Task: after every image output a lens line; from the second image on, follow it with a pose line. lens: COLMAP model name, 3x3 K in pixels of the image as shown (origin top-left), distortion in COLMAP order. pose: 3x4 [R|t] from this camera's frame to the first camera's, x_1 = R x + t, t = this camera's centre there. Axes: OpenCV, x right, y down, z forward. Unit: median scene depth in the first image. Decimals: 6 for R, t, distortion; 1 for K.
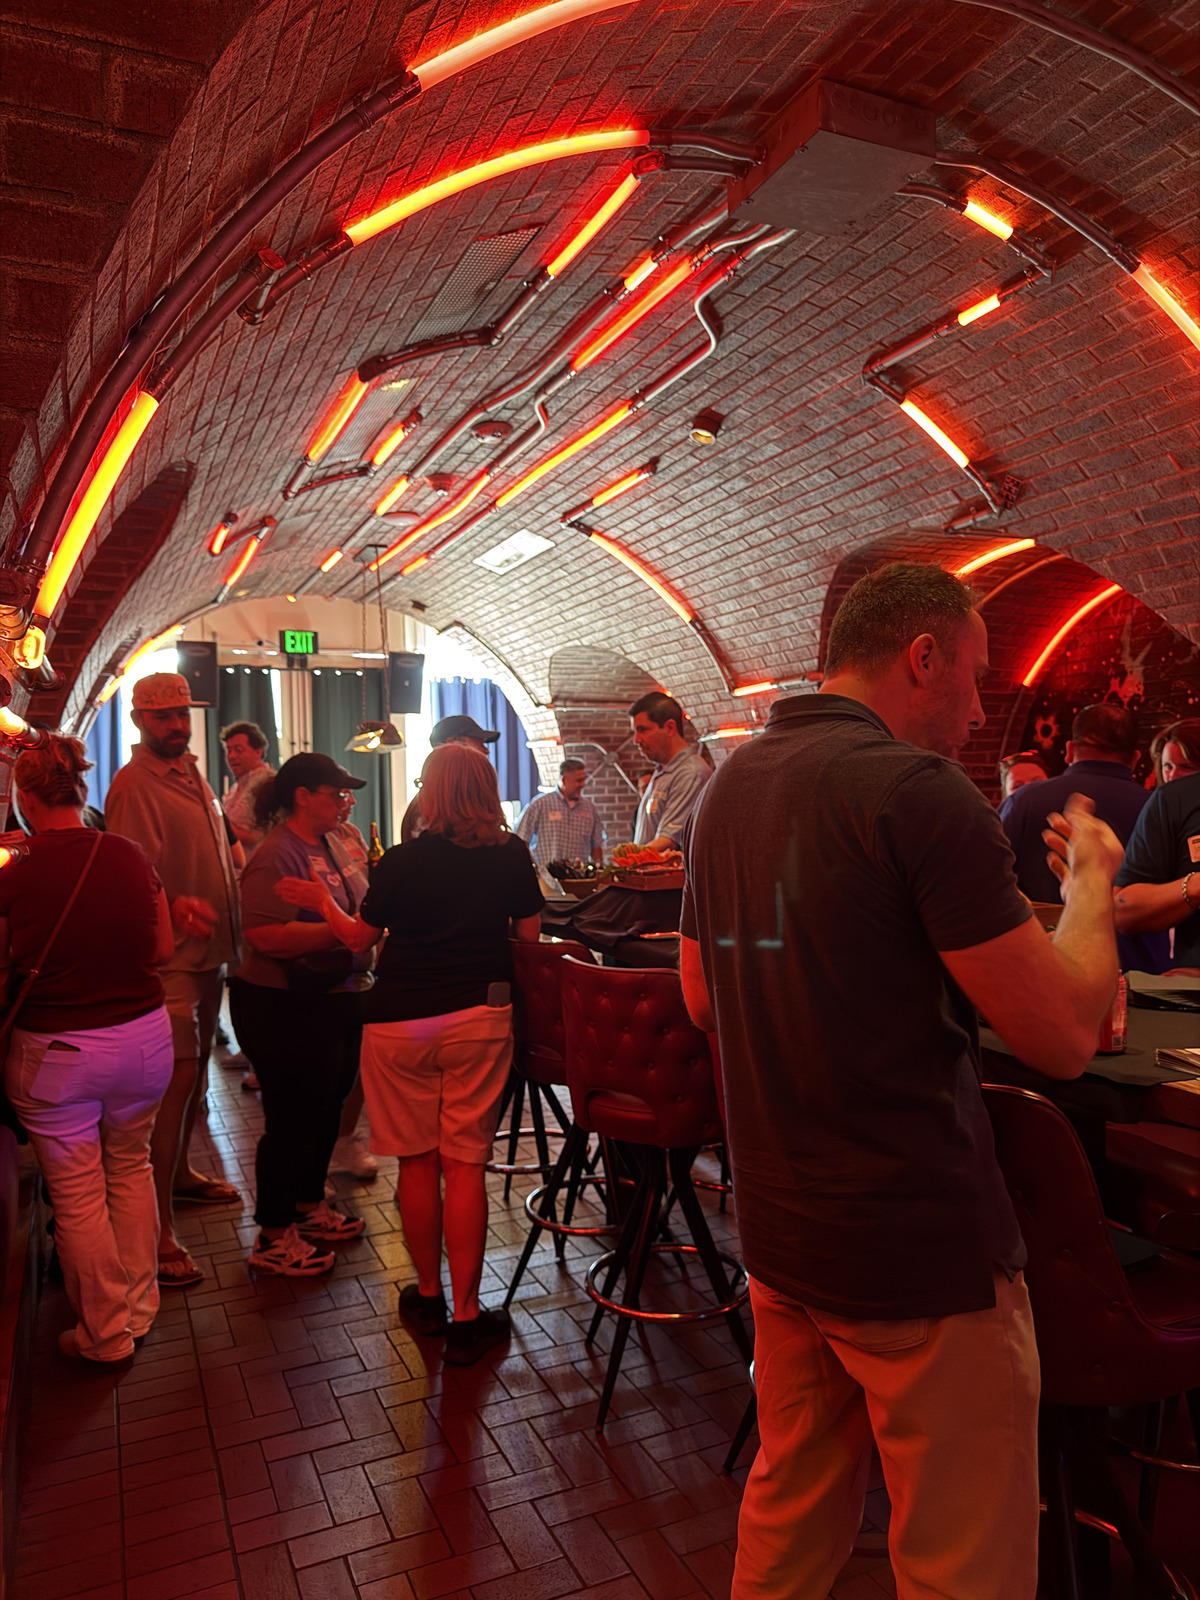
lens RADIAL K [[1136.5, 0, 603.6], [0, 1136.5, 797.9], [0, 0, 1]] dist [0.010101, 0.002205]
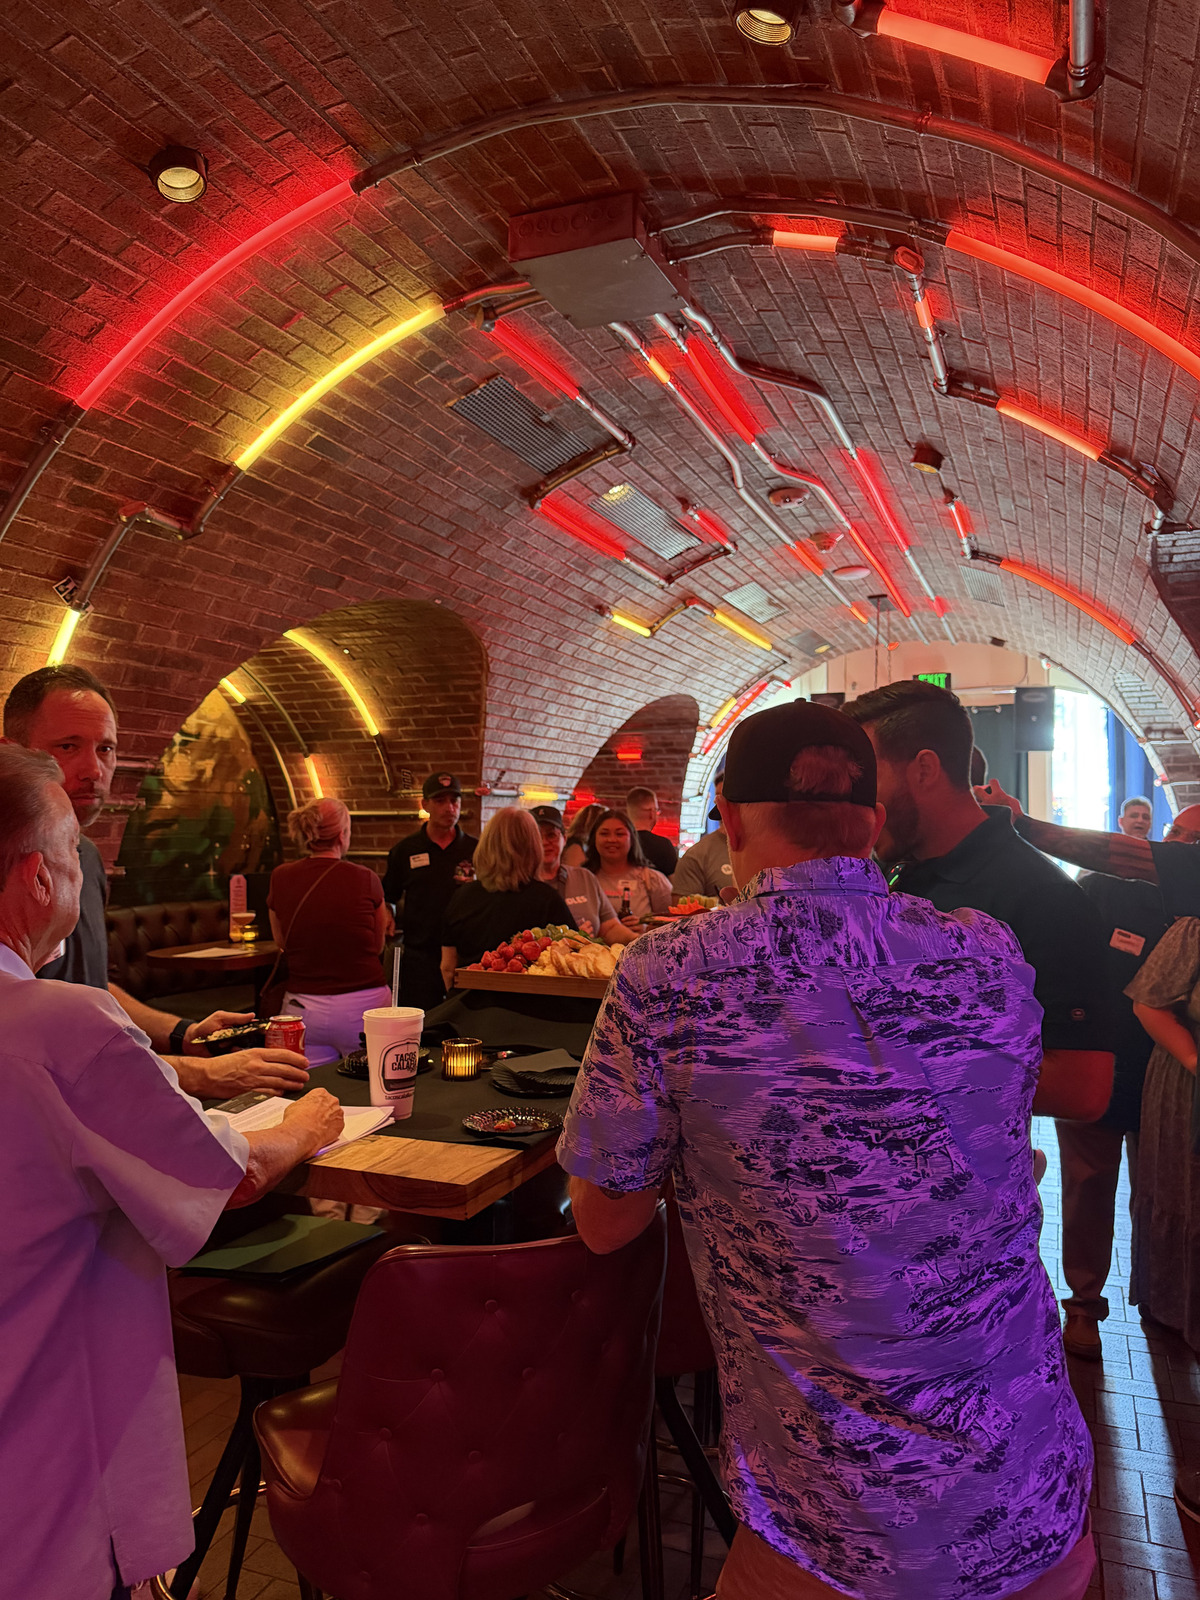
lens RADIAL K [[1136.5, 0, 604.6], [0, 1136.5, 807.6], [0, 0, 1]] dist [0.010101, 0.002205]
pose [[0.690118, 0.008059, -0.723652, 0.303887], [-0.018456, 0.999809, -0.006466, -0.014983], [0.723461, 0.017818, 0.690135, 0.089308]]
